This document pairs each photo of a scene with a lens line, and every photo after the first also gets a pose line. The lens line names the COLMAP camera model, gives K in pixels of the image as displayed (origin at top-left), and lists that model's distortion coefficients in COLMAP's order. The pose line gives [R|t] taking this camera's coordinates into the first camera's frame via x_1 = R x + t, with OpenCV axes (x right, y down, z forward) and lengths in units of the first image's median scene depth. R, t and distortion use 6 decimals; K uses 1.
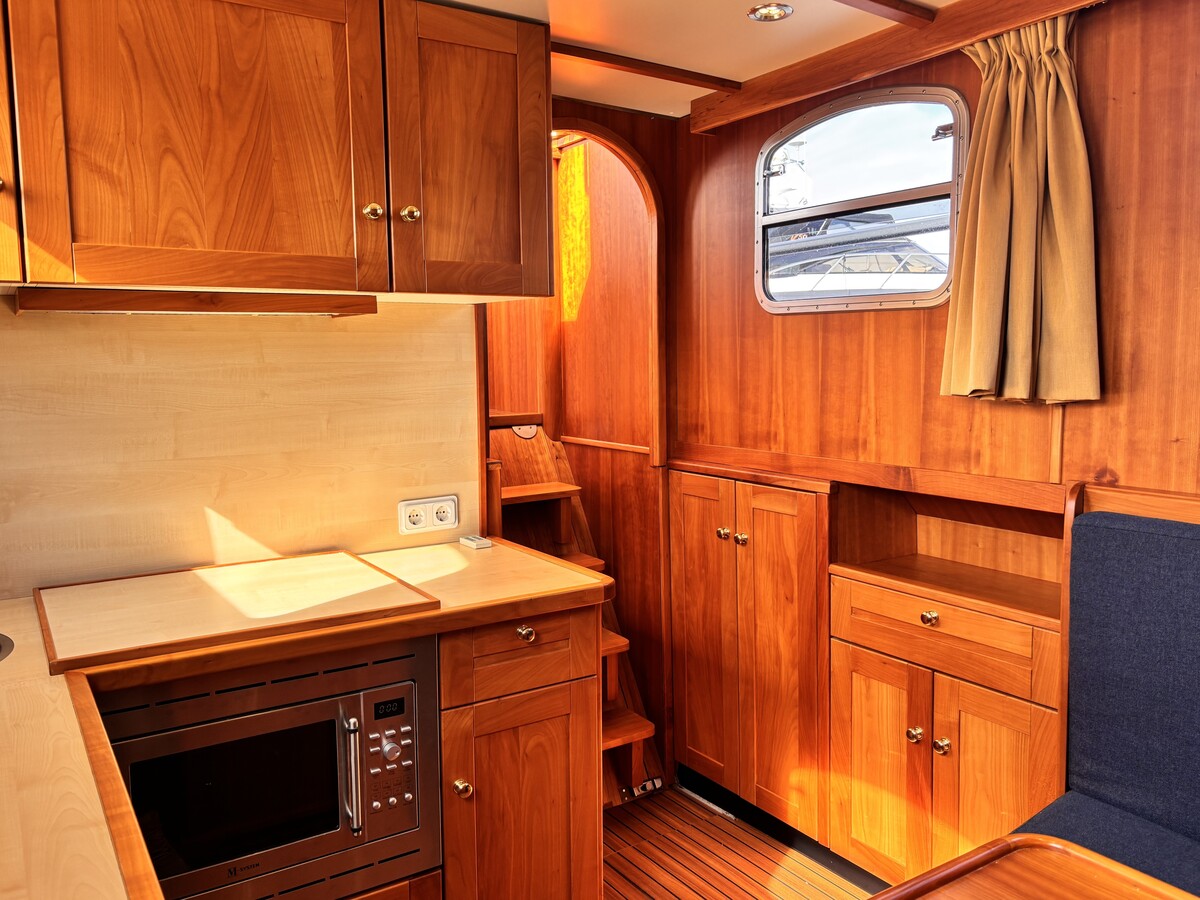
lens RADIAL K [[956.2, 0, 600.0], [0, 956.2, 450.0], [0, 0, 1]] dist [0.082364, -0.071174]
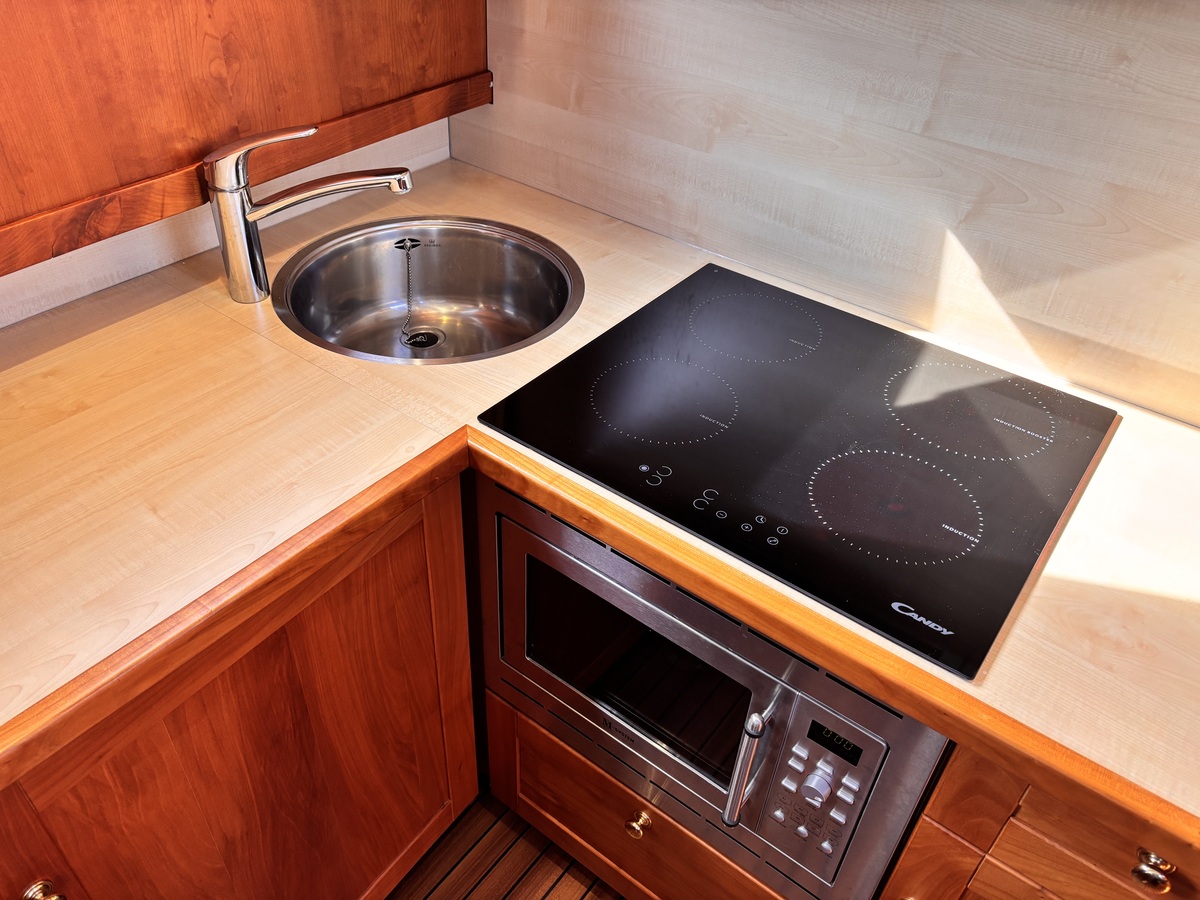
lens RADIAL K [[925.2, 0, 600.0], [0, 925.2, 450.0], [0, 0, 1]] dist [0.061111, -0.071151]
pose [[0.340425, 0.610372, -0.715232, 0.023829], [-0.144700, 0.785612, 0.601562, -0.167903], [0.929071, -0.101293, 0.355763, 0.642131]]
